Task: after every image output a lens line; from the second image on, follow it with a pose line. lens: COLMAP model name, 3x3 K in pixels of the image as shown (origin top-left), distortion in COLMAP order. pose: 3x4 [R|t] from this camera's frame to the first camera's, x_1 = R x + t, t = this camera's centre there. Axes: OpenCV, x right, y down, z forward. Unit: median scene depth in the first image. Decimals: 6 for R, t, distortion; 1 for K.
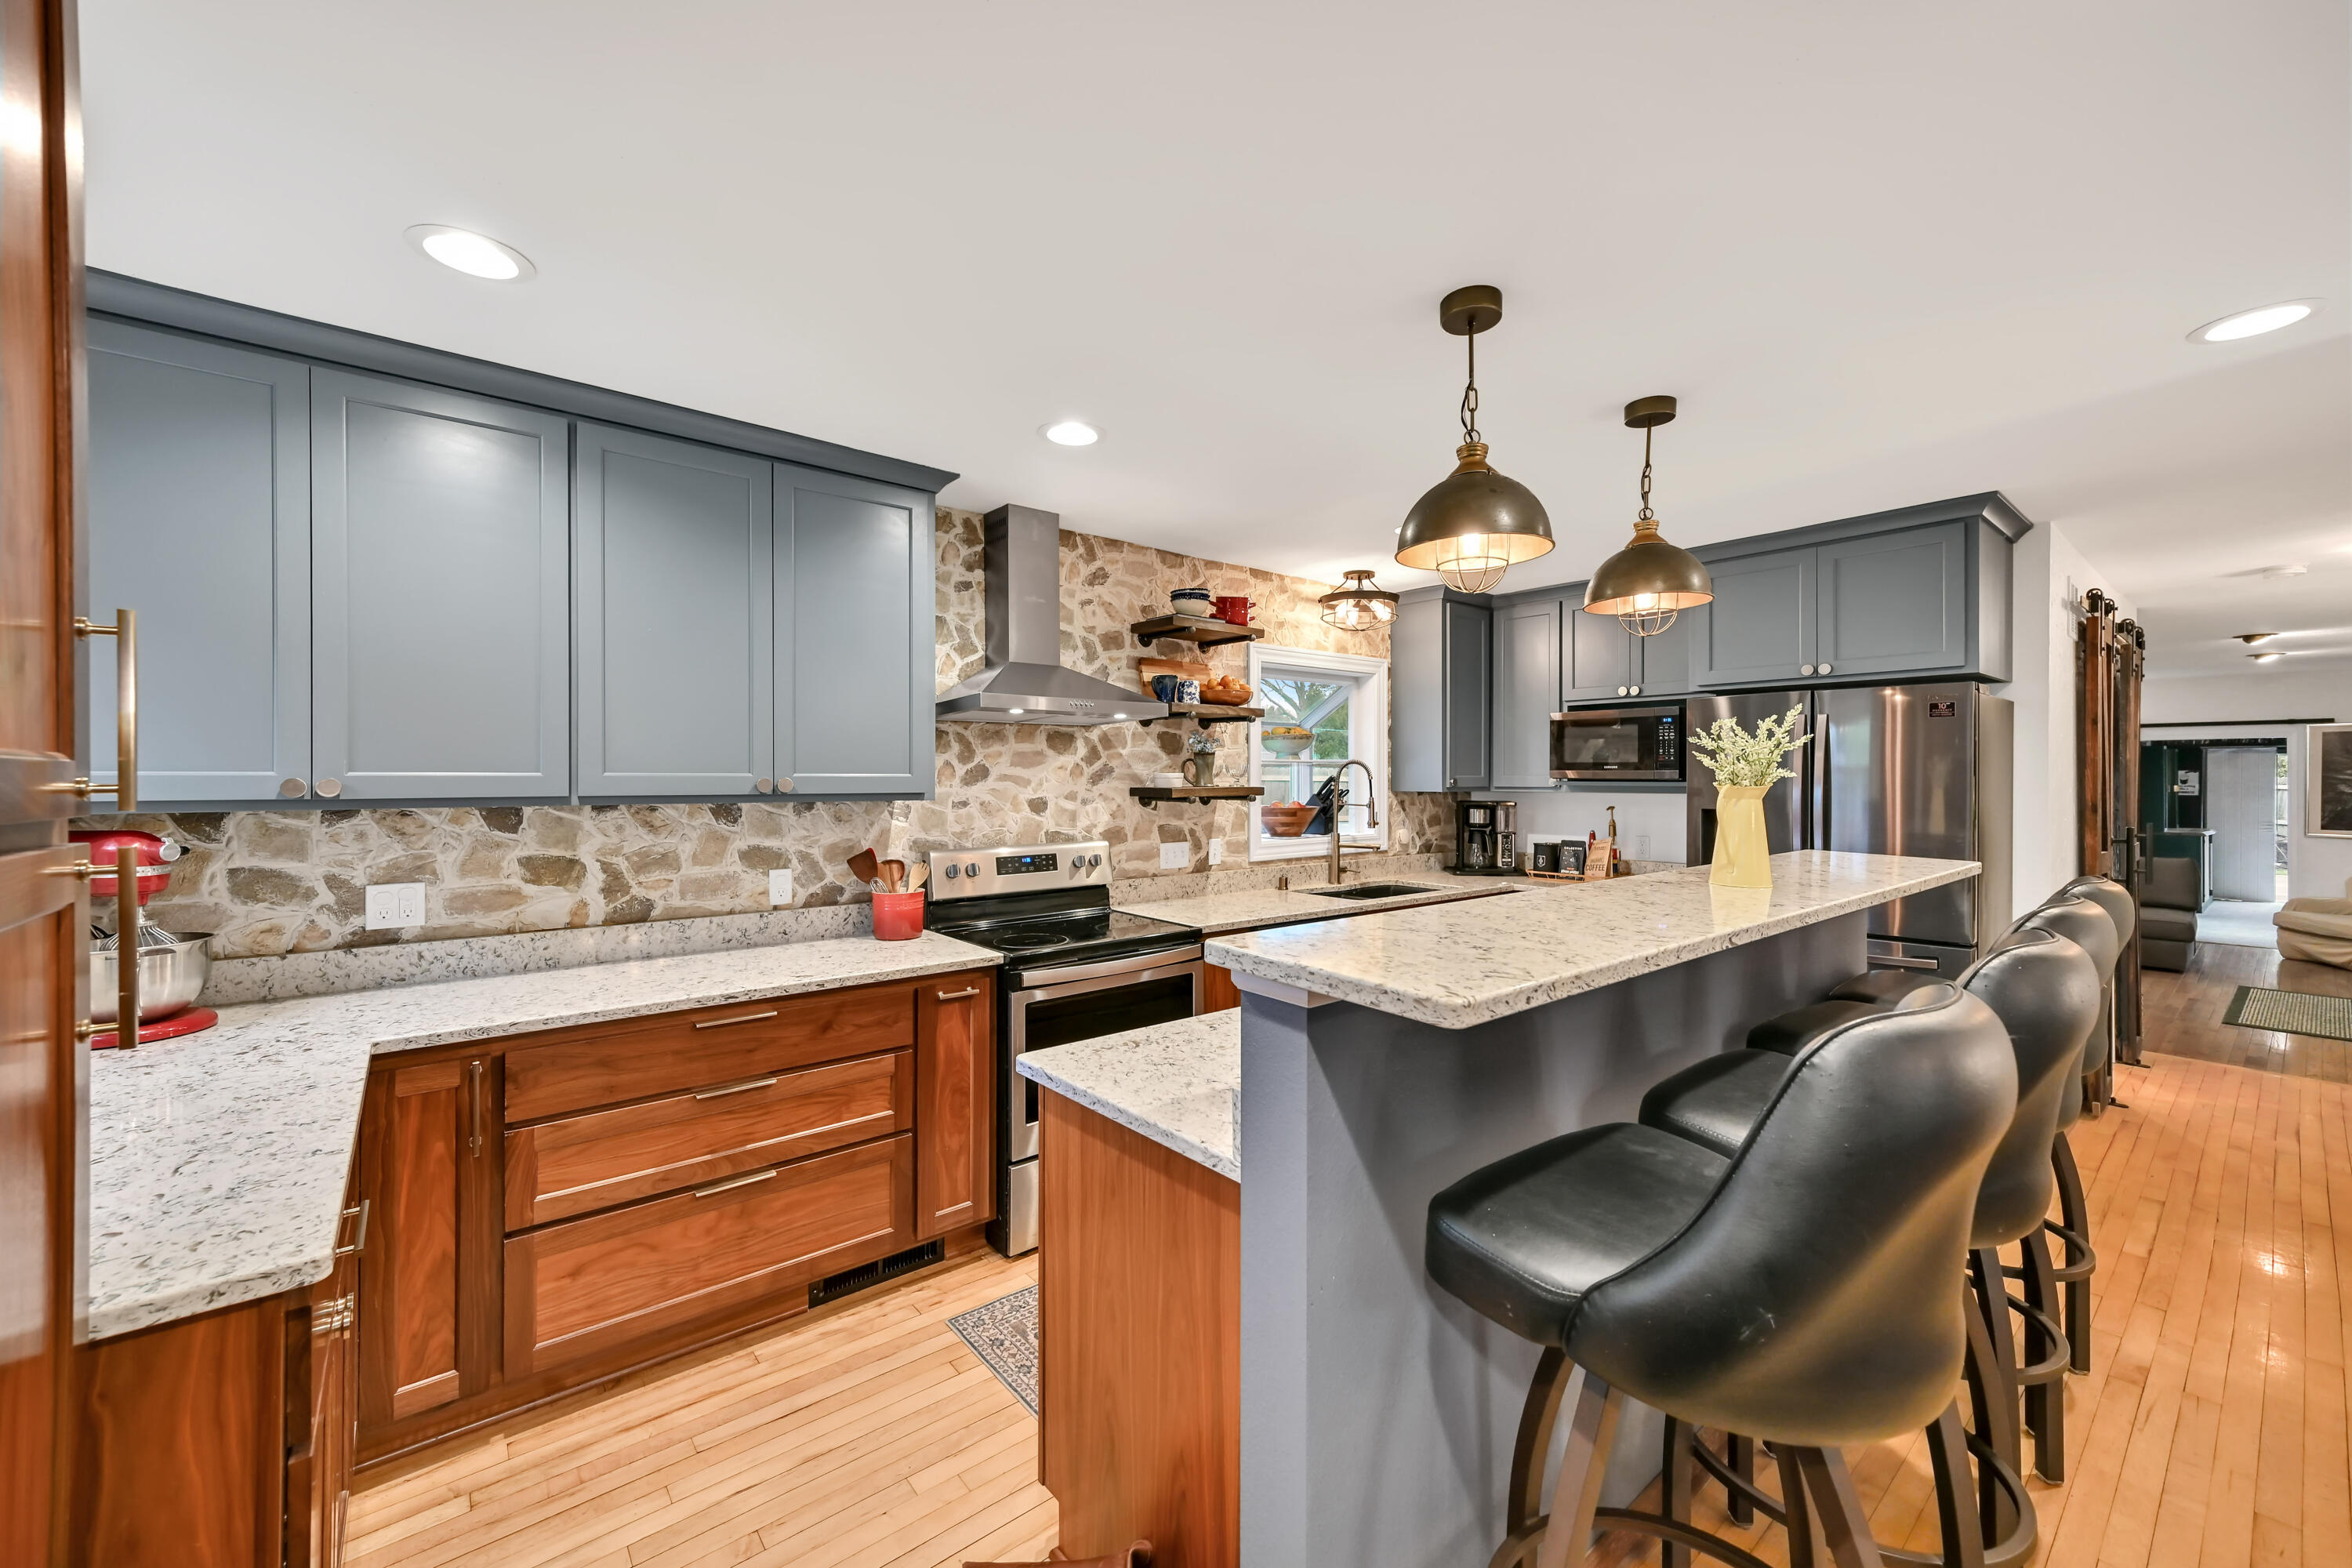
lens RADIAL K [[903.7, 0, 1170.7], [0, 903.7, 780.8], [0, 0, 1]] dist [0.000435, 0.000046]
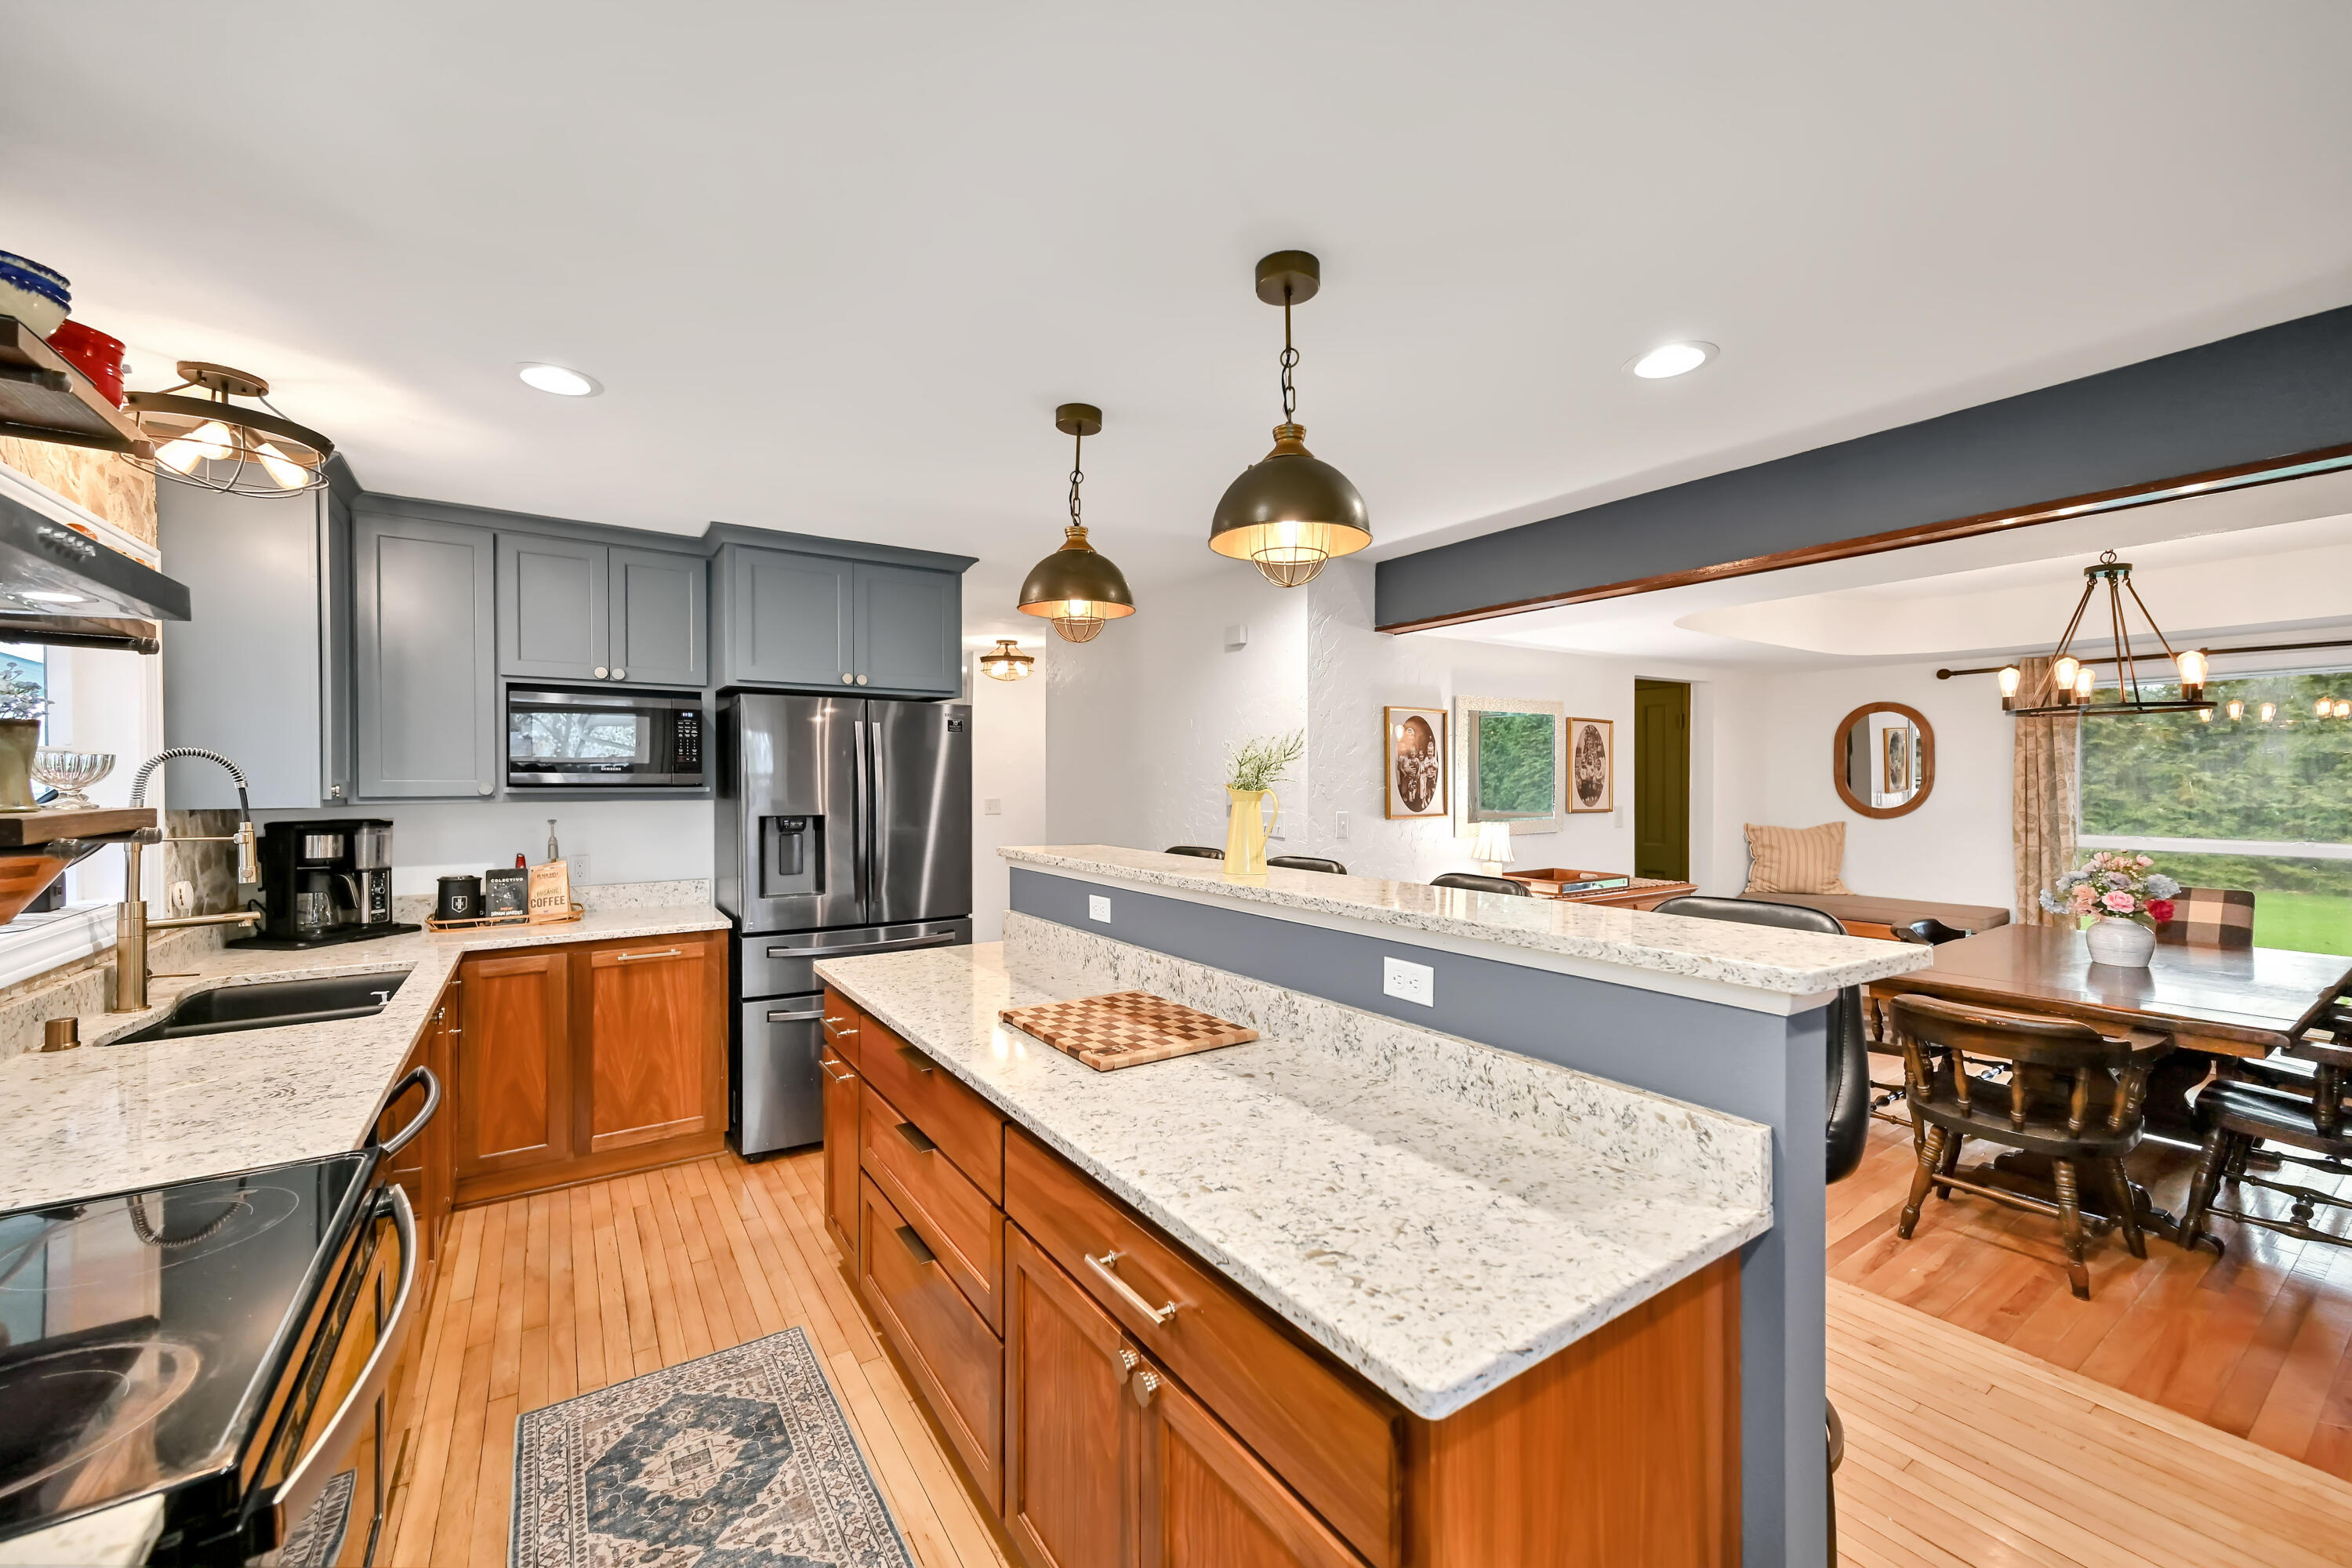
lens RADIAL K [[917.5, 0, 1181.4], [0, 917.5, 781.0], [0, 0, 1]] dist [0.001275, 0.000185]
pose [[0.085199, -0.002030, 0.996362, -0.303091], [0.004138, 0.999990, 0.001684, -0.004075], [-0.996355, 0.003979, 0.085206, 0.507514]]
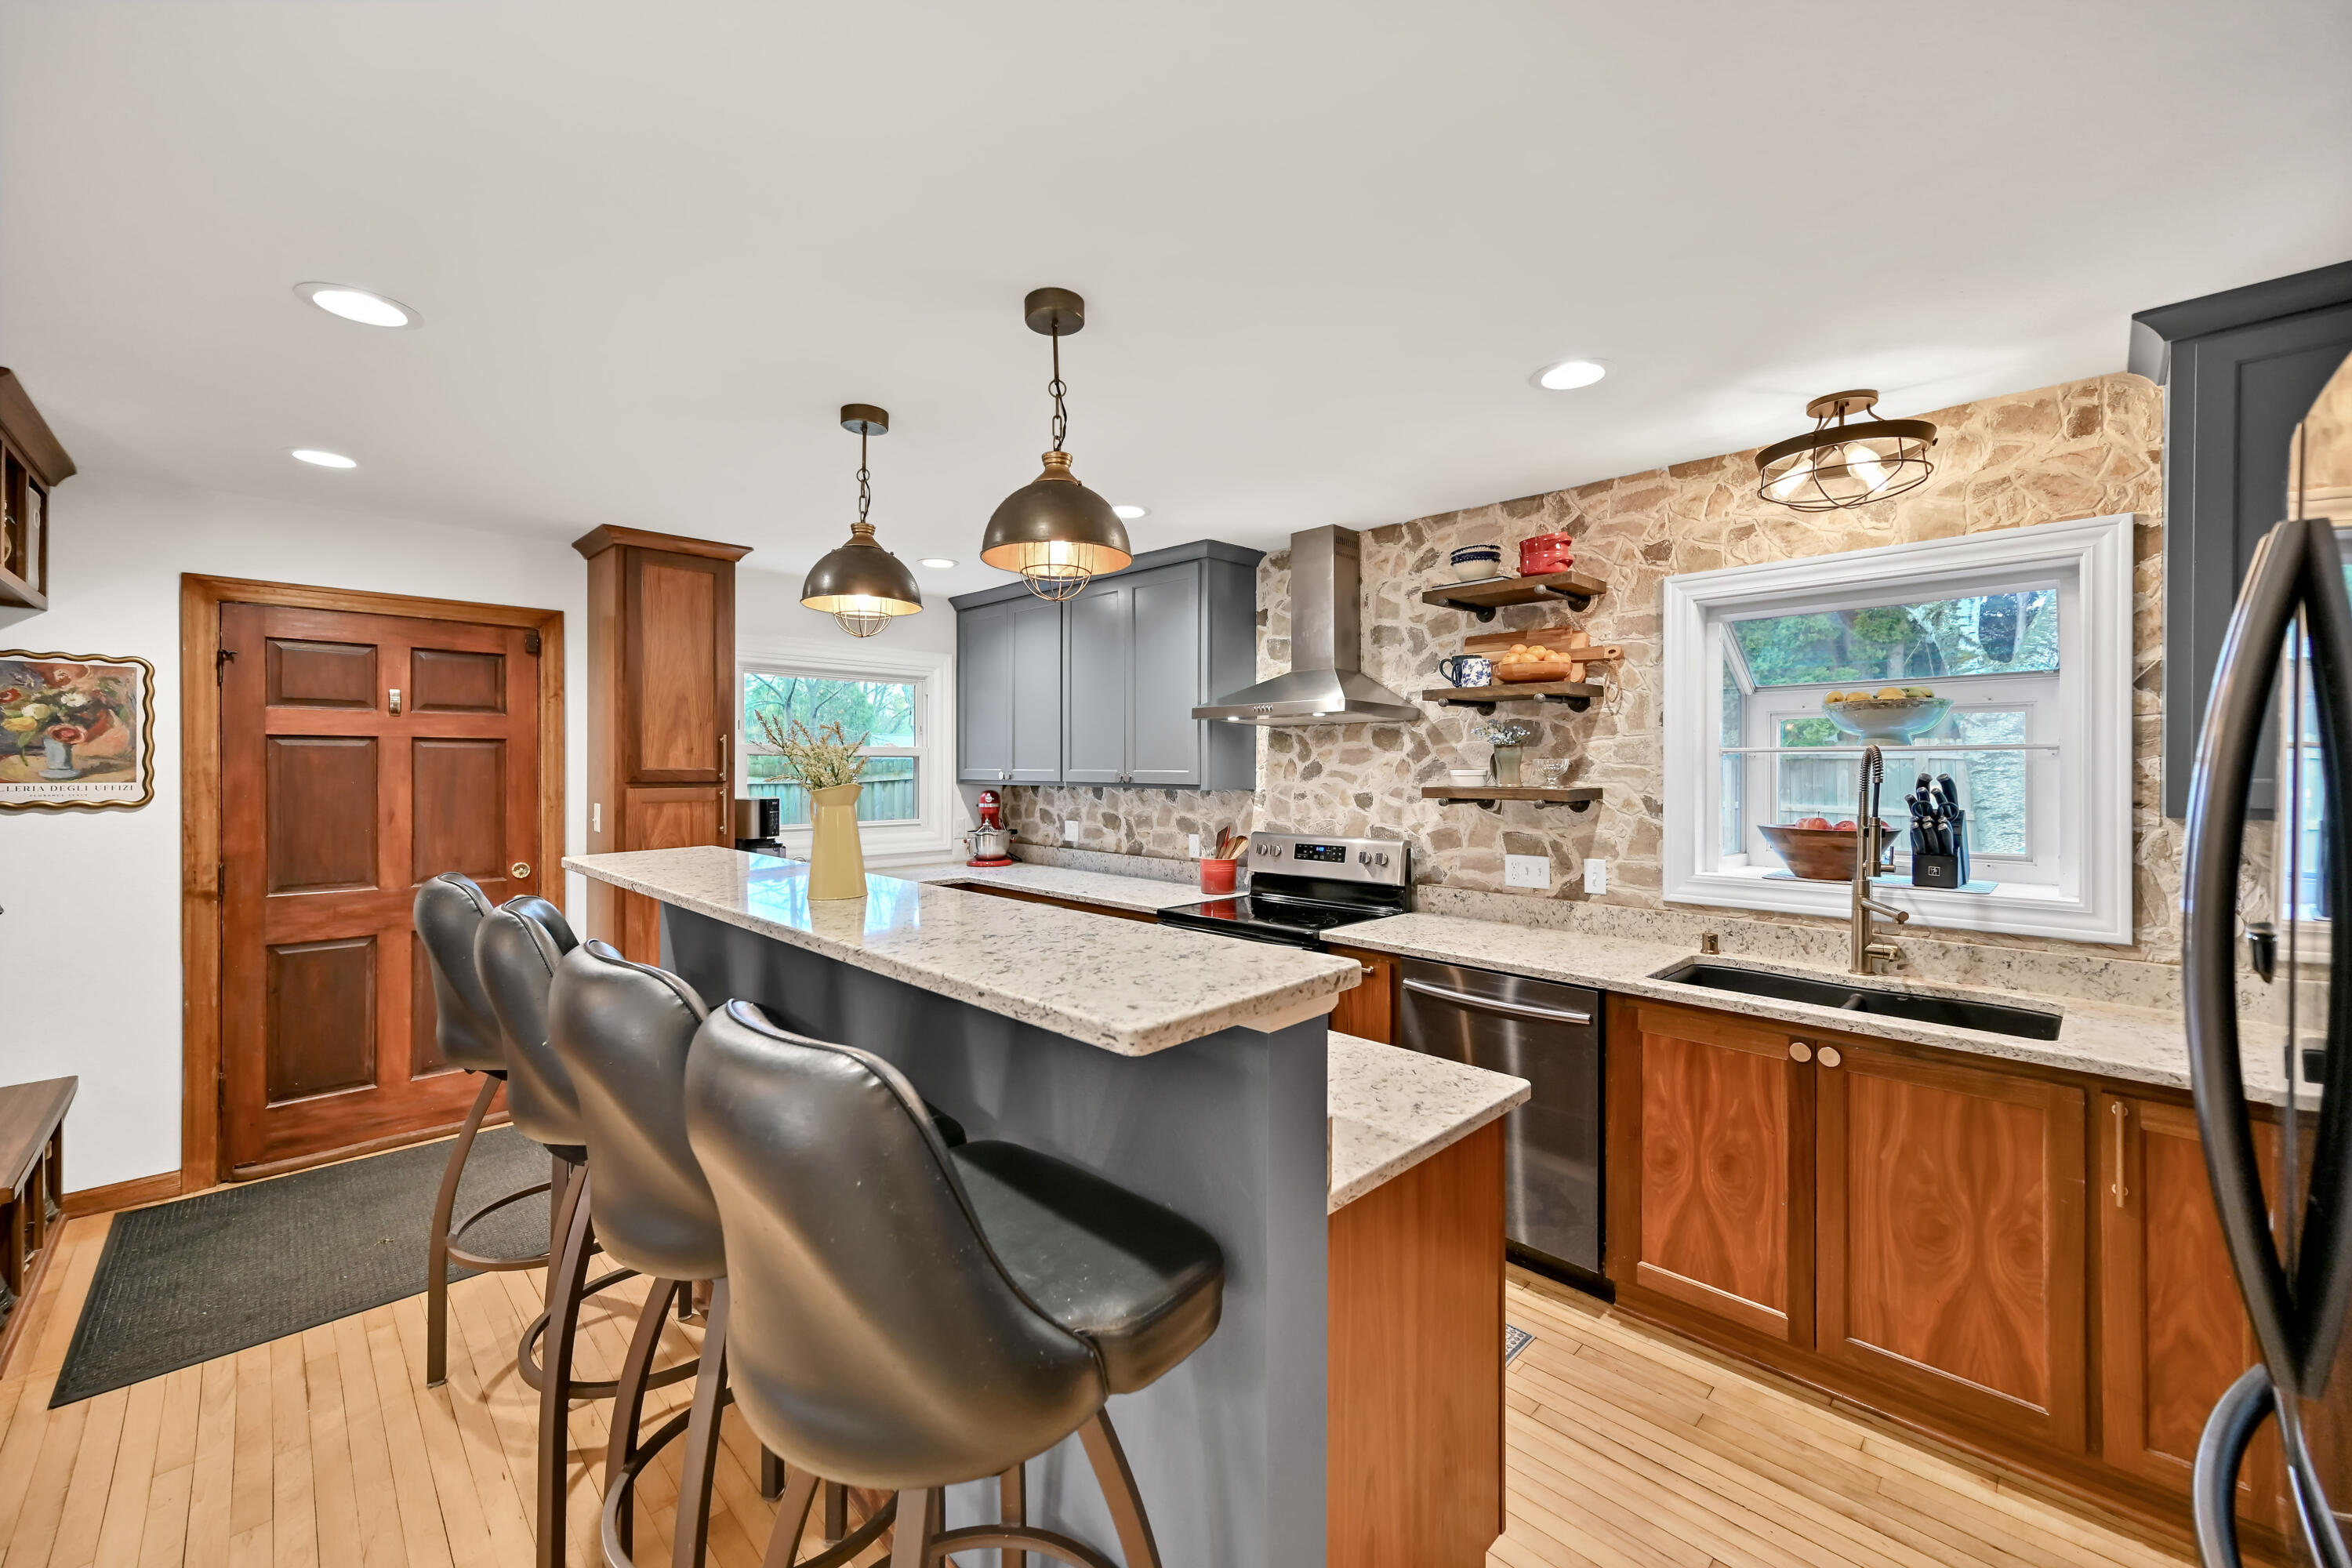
lens RADIAL K [[915.4, 0, 1164.7], [0, 915.4, 763.7], [0, 0, 1]] dist [0.001217, 0.000443]
pose [[0.096020, -0.000929, -0.995379, 0.849636], [-0.003529, 0.999993, -0.001274, -0.012615], [0.995373, 0.003635, 0.096016, 0.647133]]
